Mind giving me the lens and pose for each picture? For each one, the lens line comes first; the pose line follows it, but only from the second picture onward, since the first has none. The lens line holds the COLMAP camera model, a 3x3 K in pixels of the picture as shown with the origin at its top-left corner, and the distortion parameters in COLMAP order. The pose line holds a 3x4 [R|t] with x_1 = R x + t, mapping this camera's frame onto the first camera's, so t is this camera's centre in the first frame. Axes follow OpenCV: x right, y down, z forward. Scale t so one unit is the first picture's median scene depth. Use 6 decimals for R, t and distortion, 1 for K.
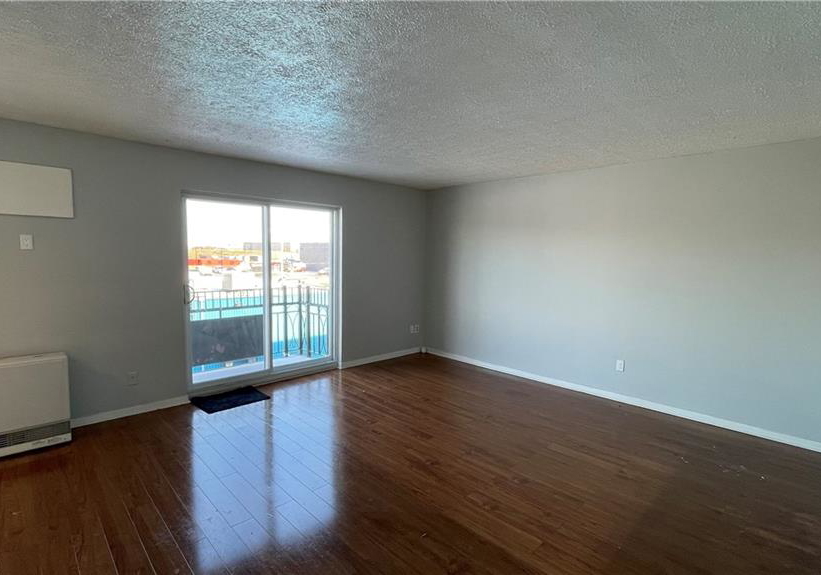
lens RADIAL K [[419.7, 0, 408.8], [0, 419.7, 288.4], [0, 0, 1]] dist [-0.006394, -0.000801]
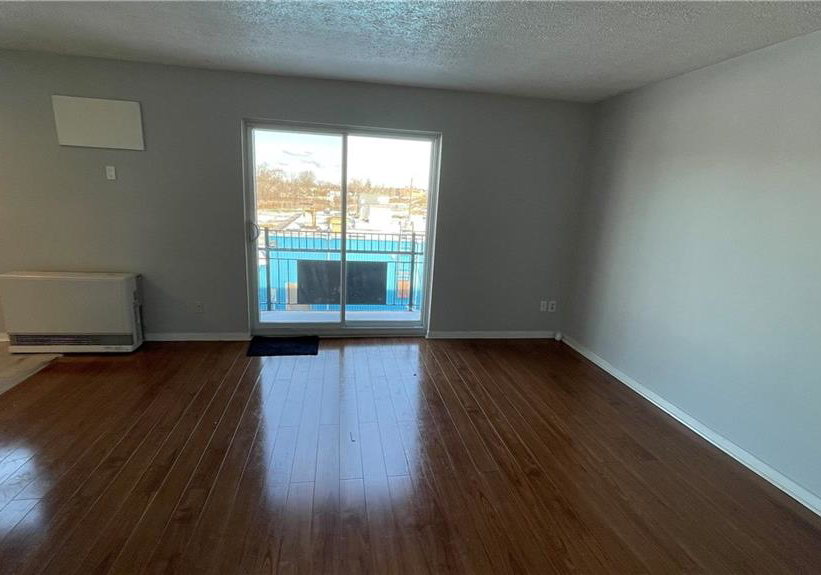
lens RADIAL K [[419.7, 0, 408.5], [0, 419.7, 286.3], [0, 0, 1]] dist [-0.006394, -0.000801]
pose [[0.814996, 0.148510, -0.560113, 0.280346], [-0.084460, 0.986722, 0.138727, -0.021988], [0.573279, -0.065754, 0.816718, 0.345848]]
